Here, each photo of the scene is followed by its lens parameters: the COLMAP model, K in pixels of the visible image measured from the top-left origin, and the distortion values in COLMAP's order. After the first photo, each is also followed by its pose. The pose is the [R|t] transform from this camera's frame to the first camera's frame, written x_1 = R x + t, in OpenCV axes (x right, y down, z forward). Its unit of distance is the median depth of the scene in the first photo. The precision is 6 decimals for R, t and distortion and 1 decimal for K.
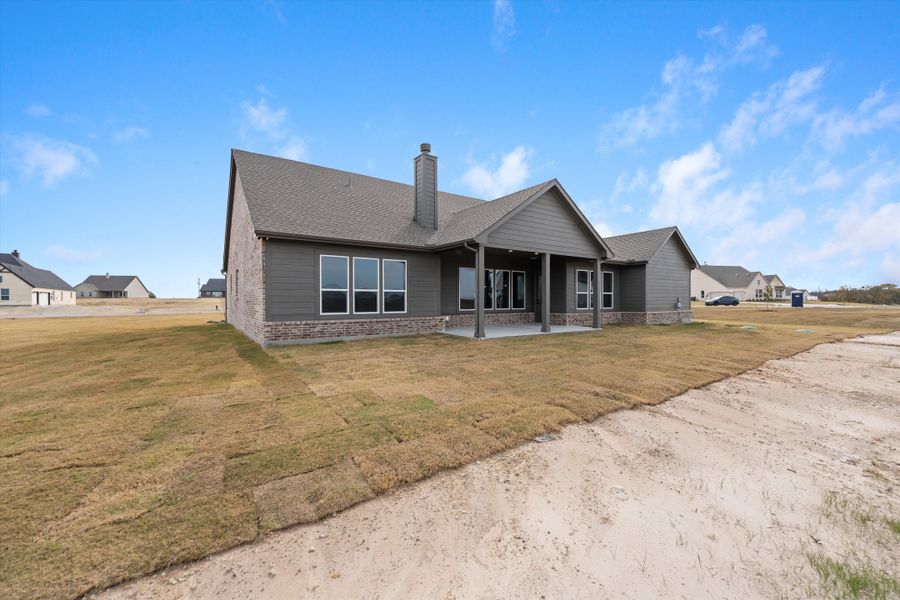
lens RADIAL K [[363.3, 0, 445.0], [0, 363.3, 303.3], [0, 0, 1]] dist [0.001714, 0.000002]
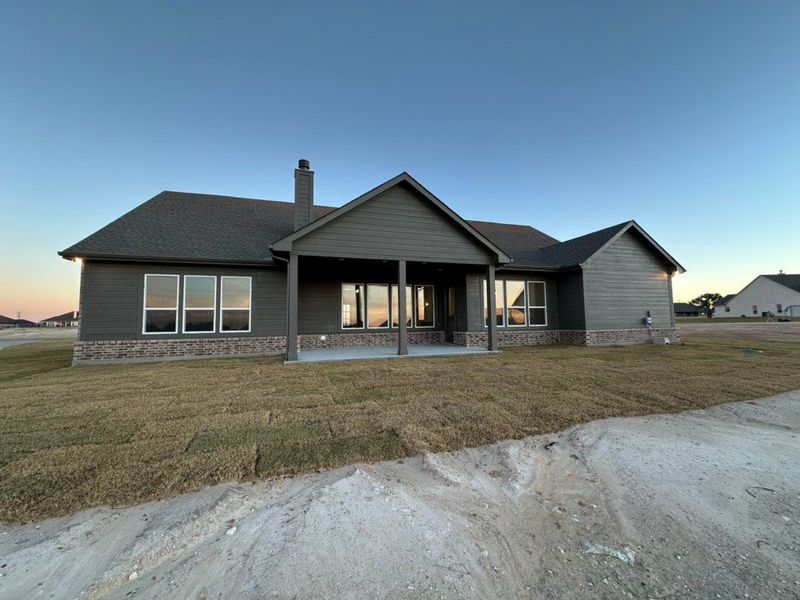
lens RADIAL K [[319.8, 0, 400.0], [0, 319.8, 300.0], [0, 0, 1]] dist [-0.001409, -0.000023]
pose [[0.959947, -0.031283, -0.278430, 0.492559], [0.010741, 0.997126, -0.075001, 0.009681], [0.279976, 0.069006, 0.957524, 0.303925]]
